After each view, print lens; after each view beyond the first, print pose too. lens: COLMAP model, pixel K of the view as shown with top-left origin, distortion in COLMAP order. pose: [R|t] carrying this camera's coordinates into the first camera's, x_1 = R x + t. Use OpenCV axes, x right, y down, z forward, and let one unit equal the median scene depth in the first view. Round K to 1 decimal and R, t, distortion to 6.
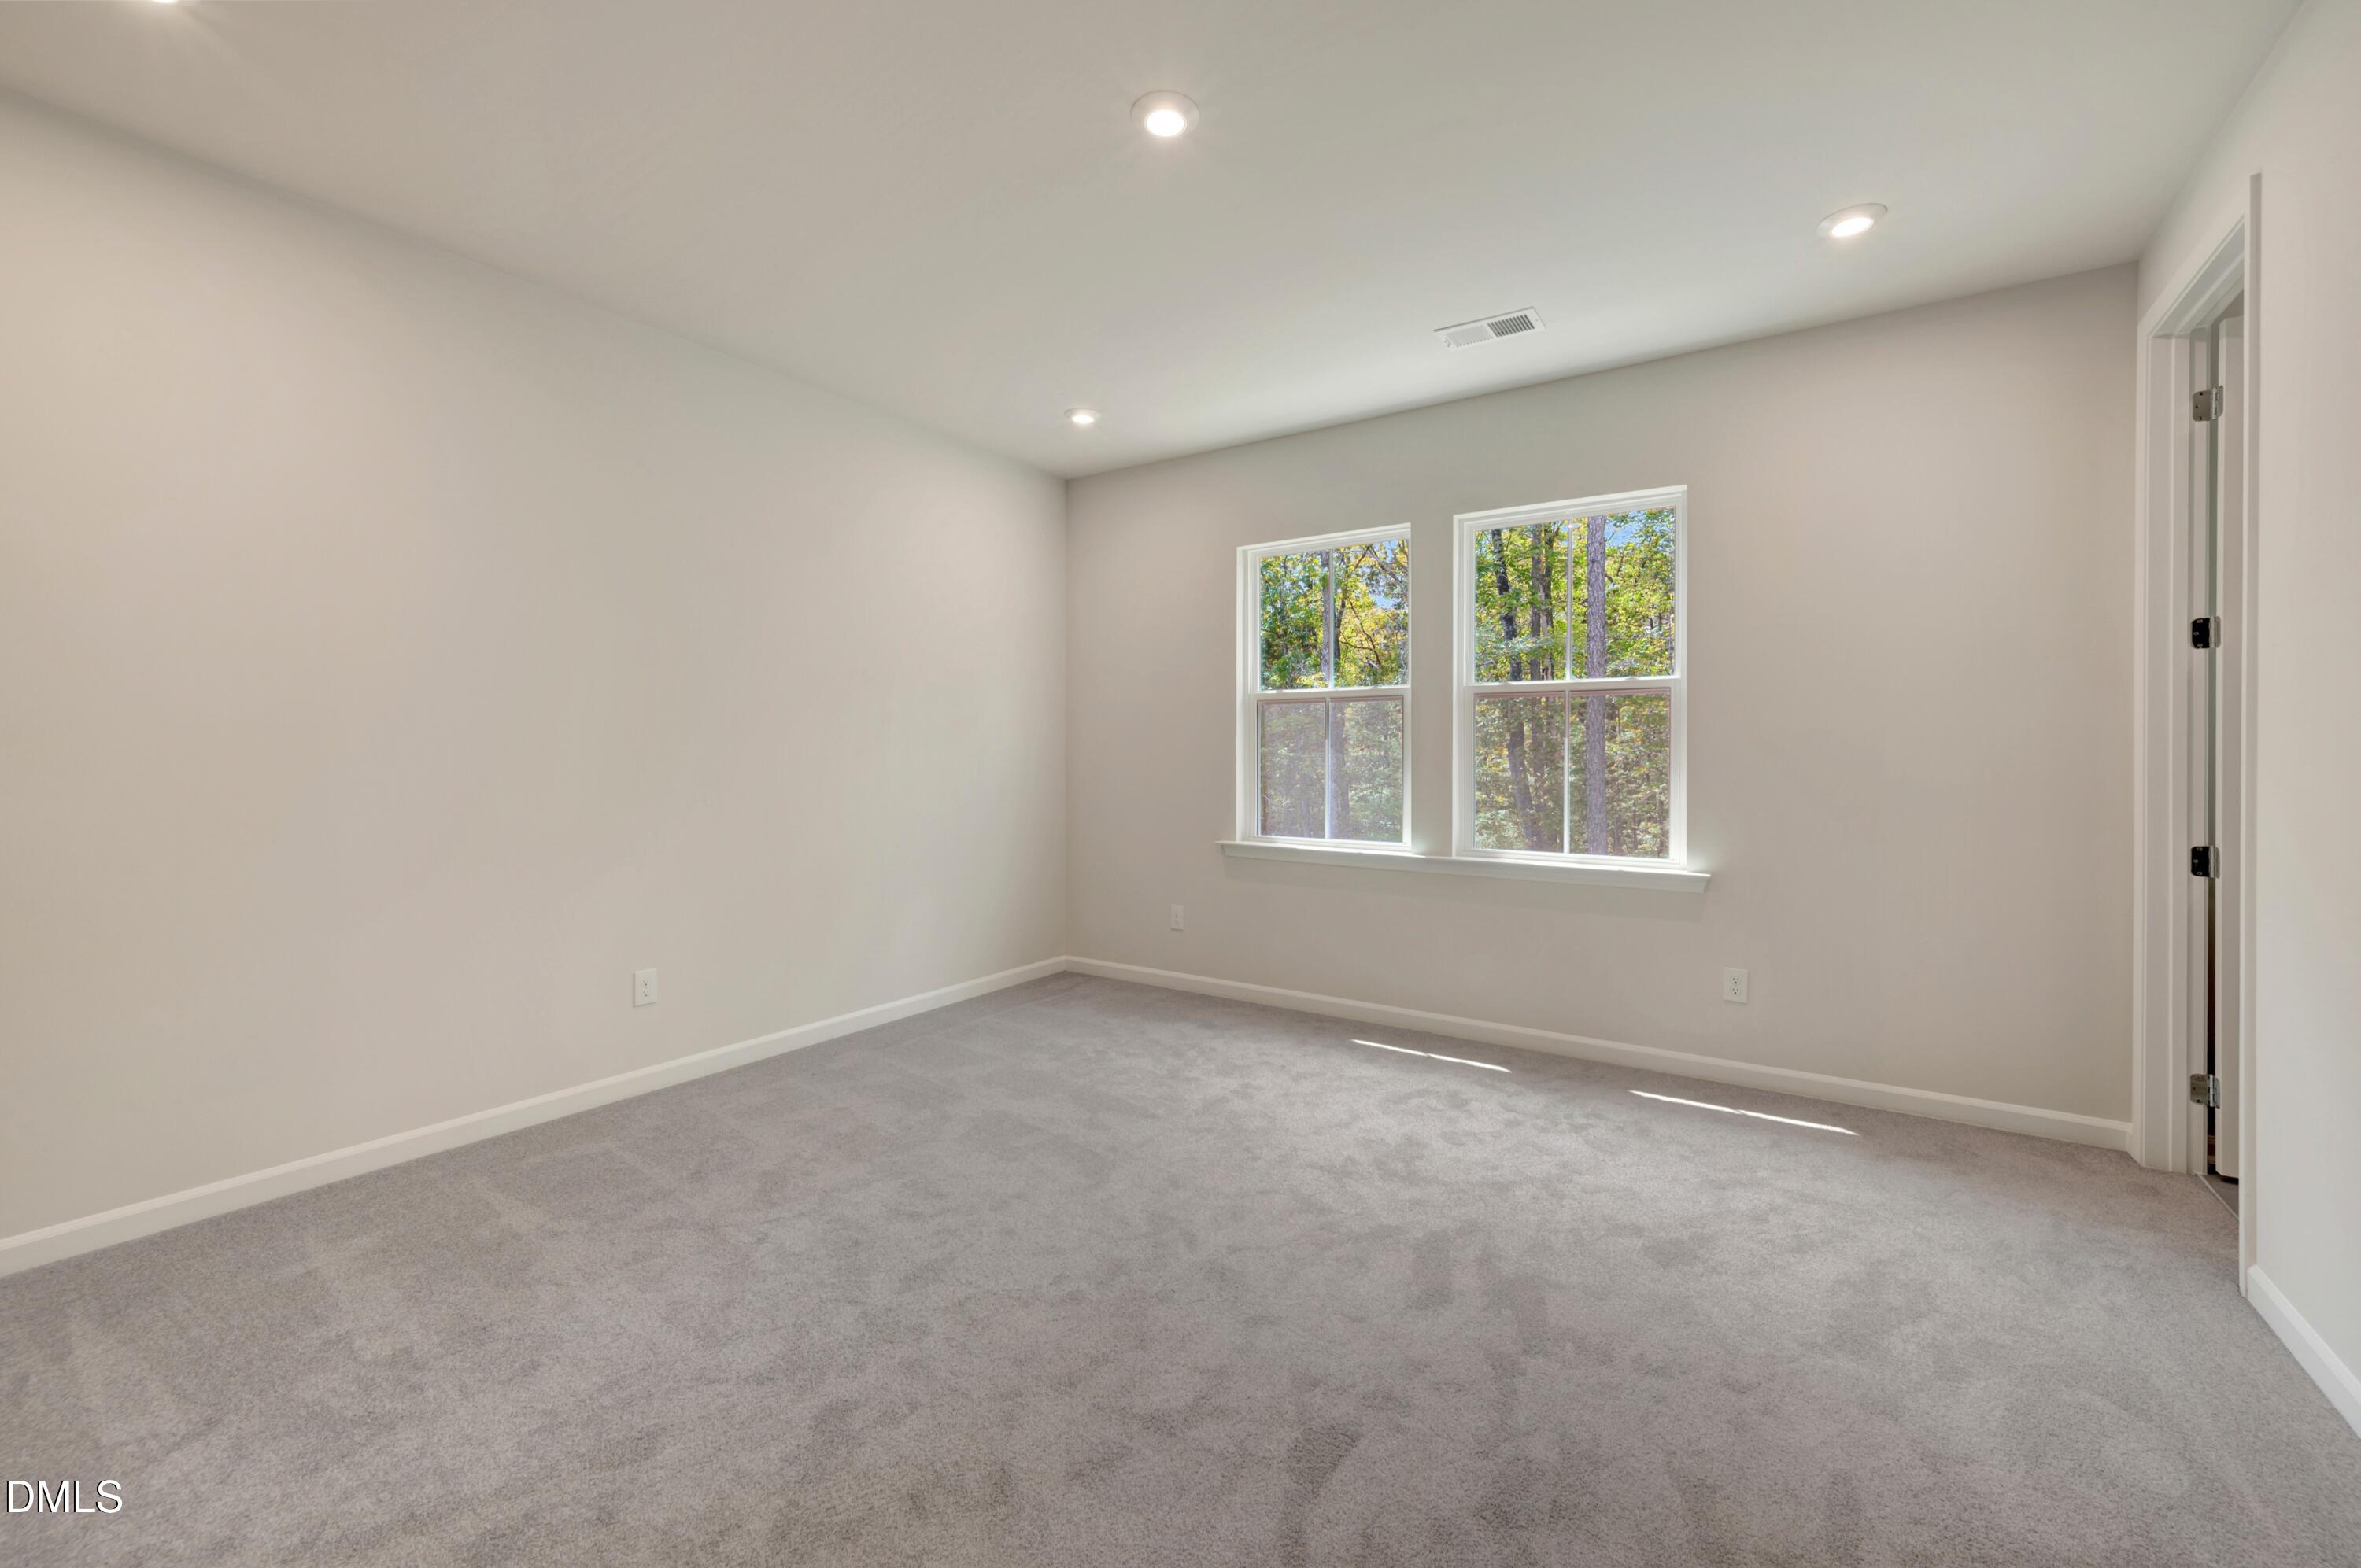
lens RADIAL K [[957.5, 0, 1180.5], [0, 957.5, 784.0], [0, 0, 1]] dist [0.010651, 0.000269]
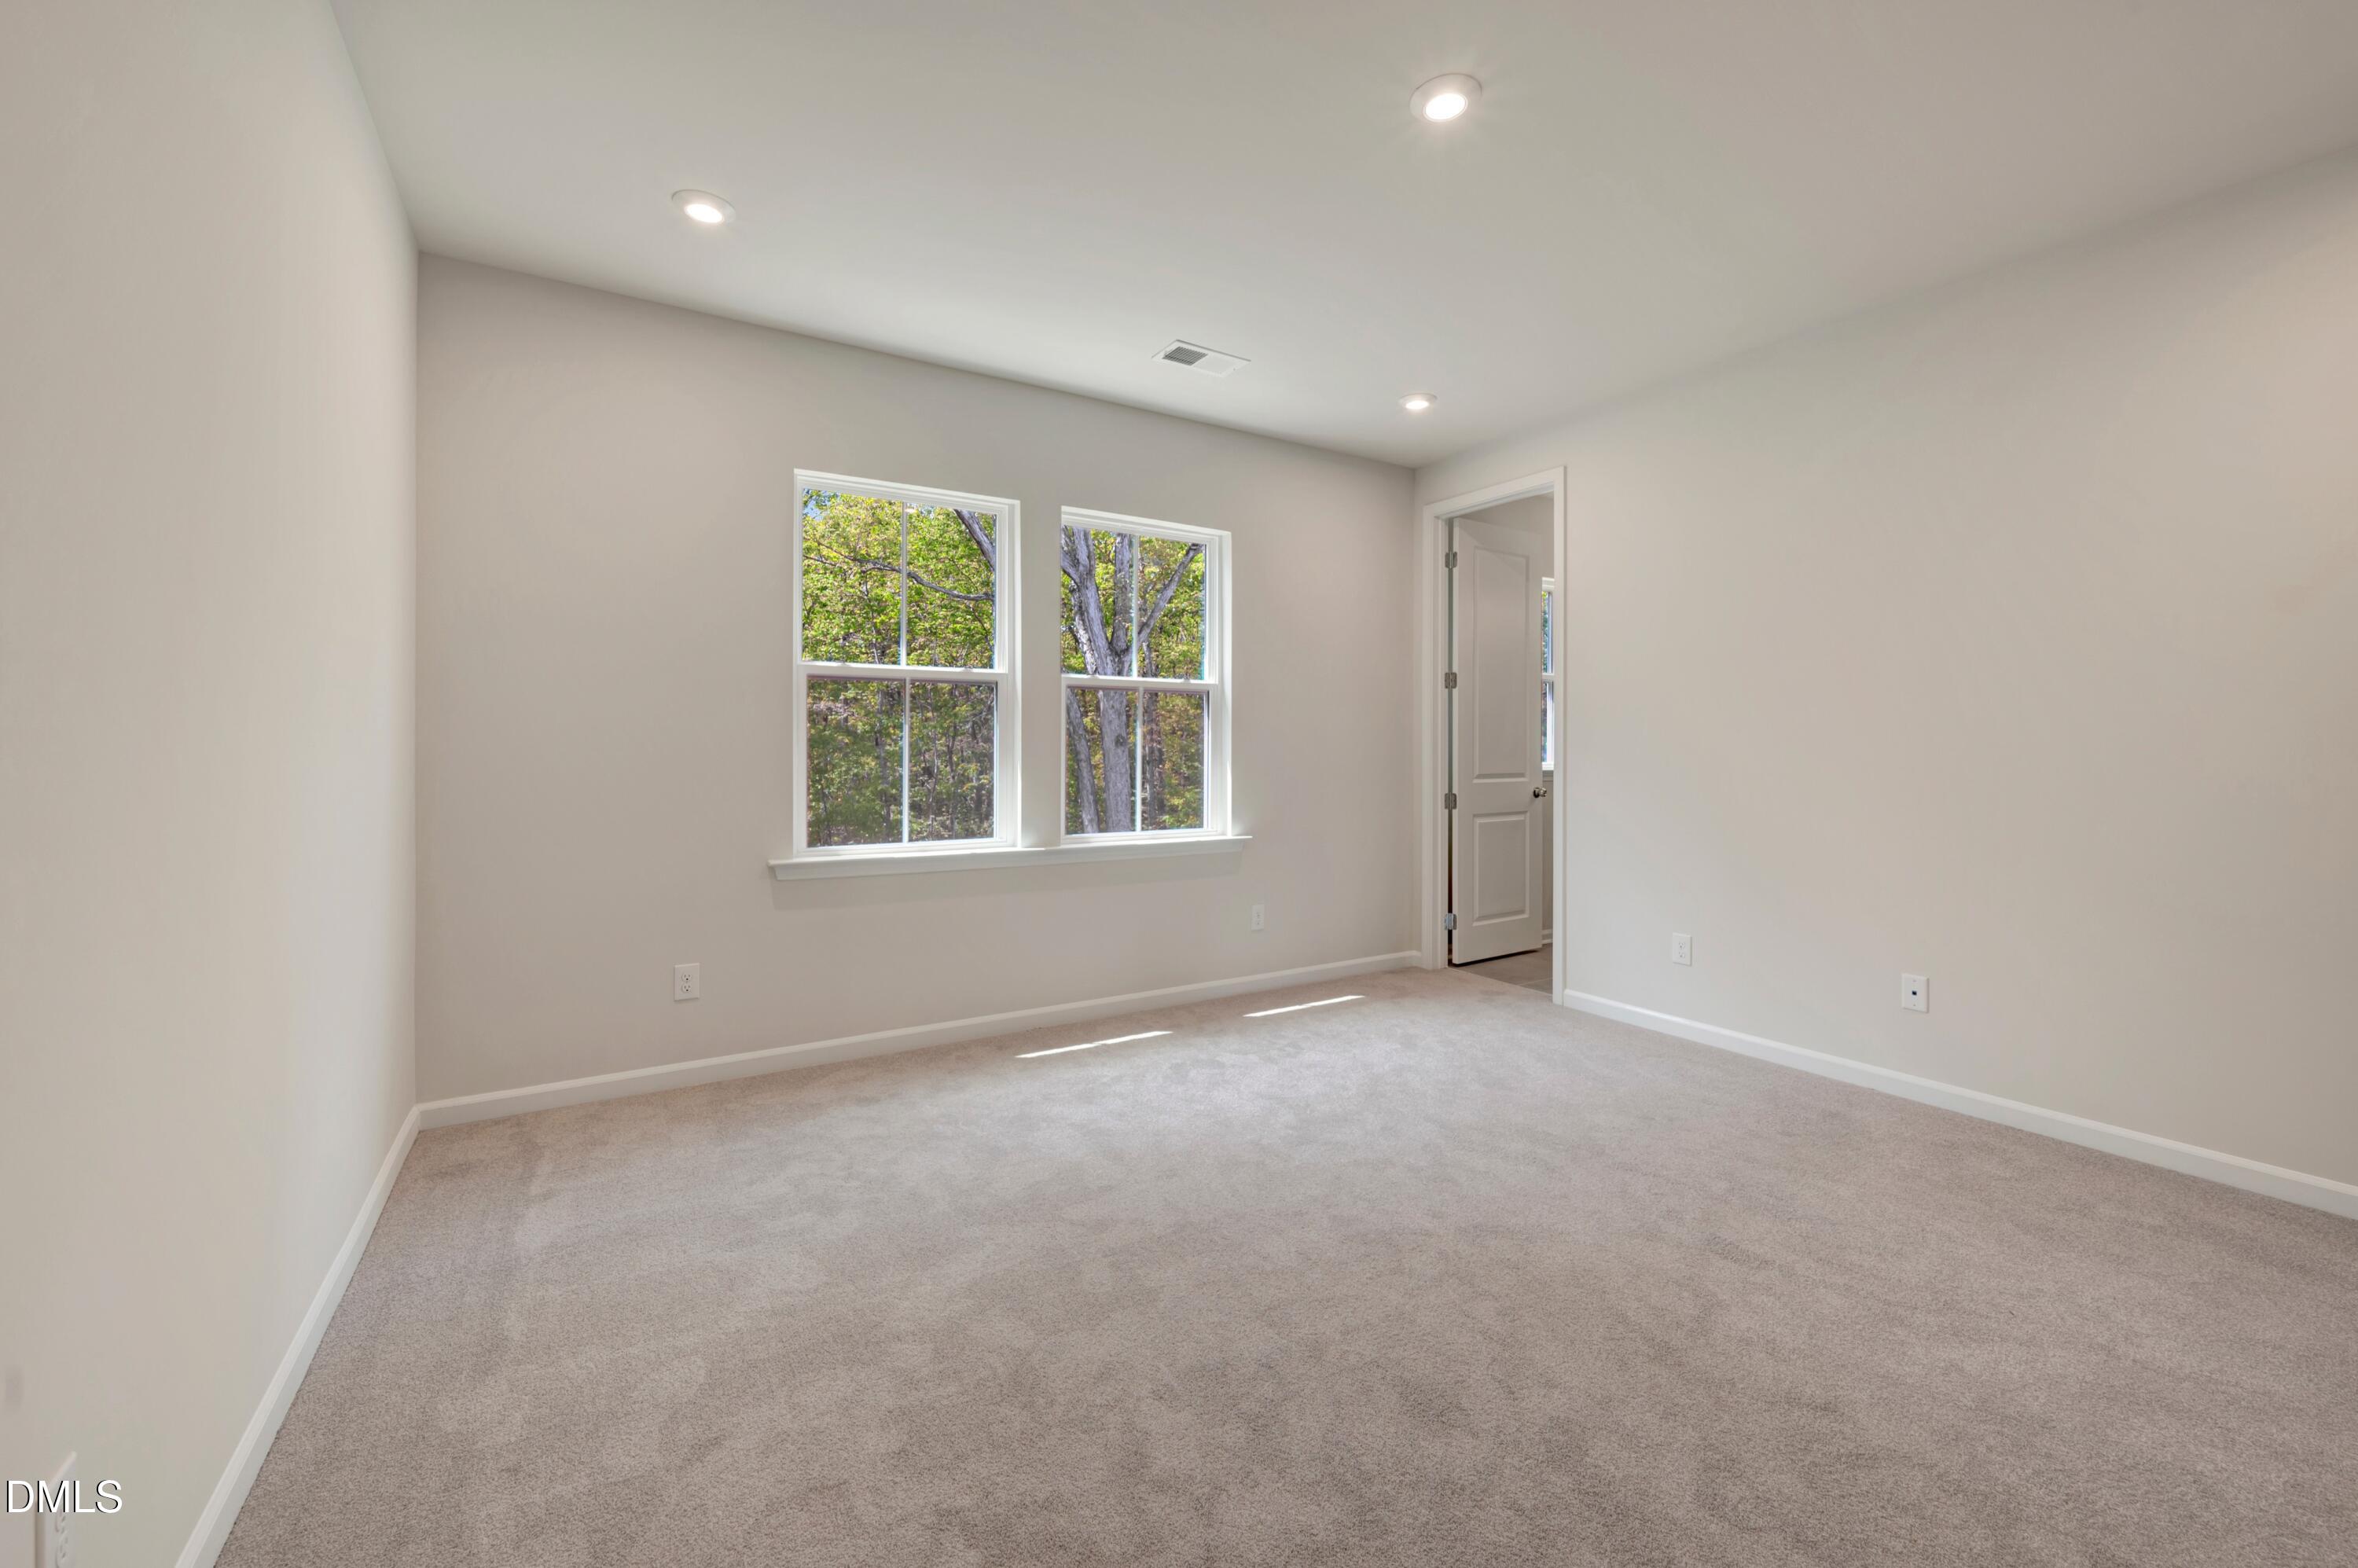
lens RADIAL K [[953.6, 0, 1188.3], [0, 953.6, 782.3], [0, 0, 1]] dist [-0.000031, -0.000003]
pose [[0.400147, -0.032680, 0.915868, -0.678019], [0.026248, 0.999363, 0.024192, -0.013315], [-0.916075, 0.014359, 0.400750, 0.566393]]
